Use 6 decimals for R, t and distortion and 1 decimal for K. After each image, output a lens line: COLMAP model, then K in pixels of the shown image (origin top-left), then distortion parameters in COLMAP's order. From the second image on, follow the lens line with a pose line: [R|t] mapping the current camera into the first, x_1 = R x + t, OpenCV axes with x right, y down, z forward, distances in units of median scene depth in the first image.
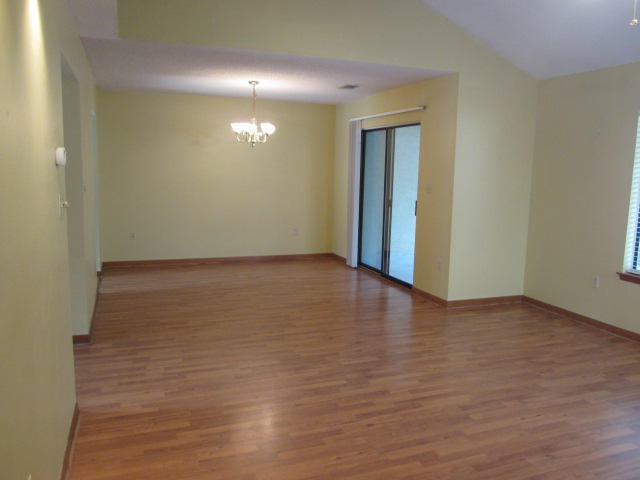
lens RADIAL K [[526.2, 0, 320.0], [0, 526.2, 240.0], [0, 0, 1]] dist [-0.044621, 0.002751]
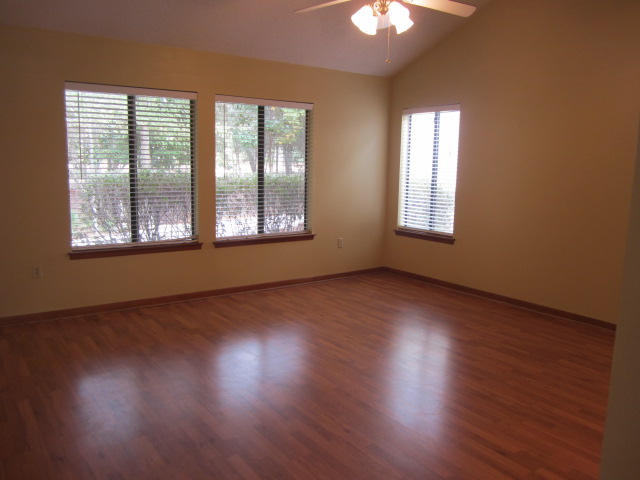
lens RADIAL K [[526.2, 0, 320.0], [0, 526.2, 240.0], [0, 0, 1]] dist [-0.044621, 0.002751]
pose [[-0.247363, -0.165484, 0.954687, -0.556851], [0.114115, 0.973474, 0.198308, -0.122504], [-0.962180, 0.157998, -0.221917, 0.943616]]
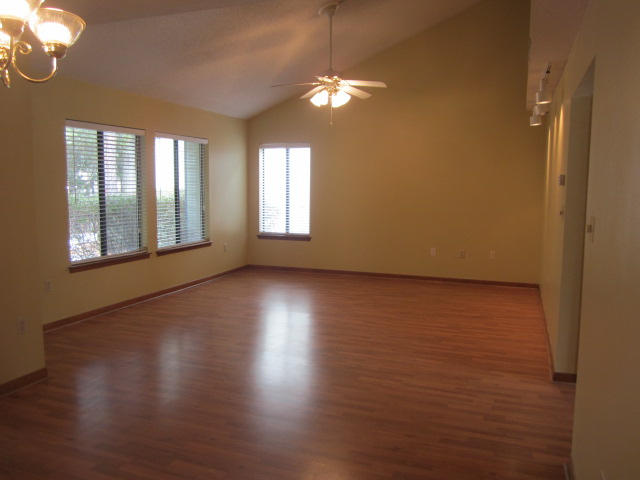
lens RADIAL K [[541.1, 0, 320.0], [0, 541.1, 240.0], [0, 0, 1]] dist [0.007285, 0.000706]
pose [[-0.752241, -0.100725, 0.651143, -0.693239], [0.064856, 0.972128, 0.225303, -0.269368], [-0.655688, 0.211713, -0.724742, 1.816899]]
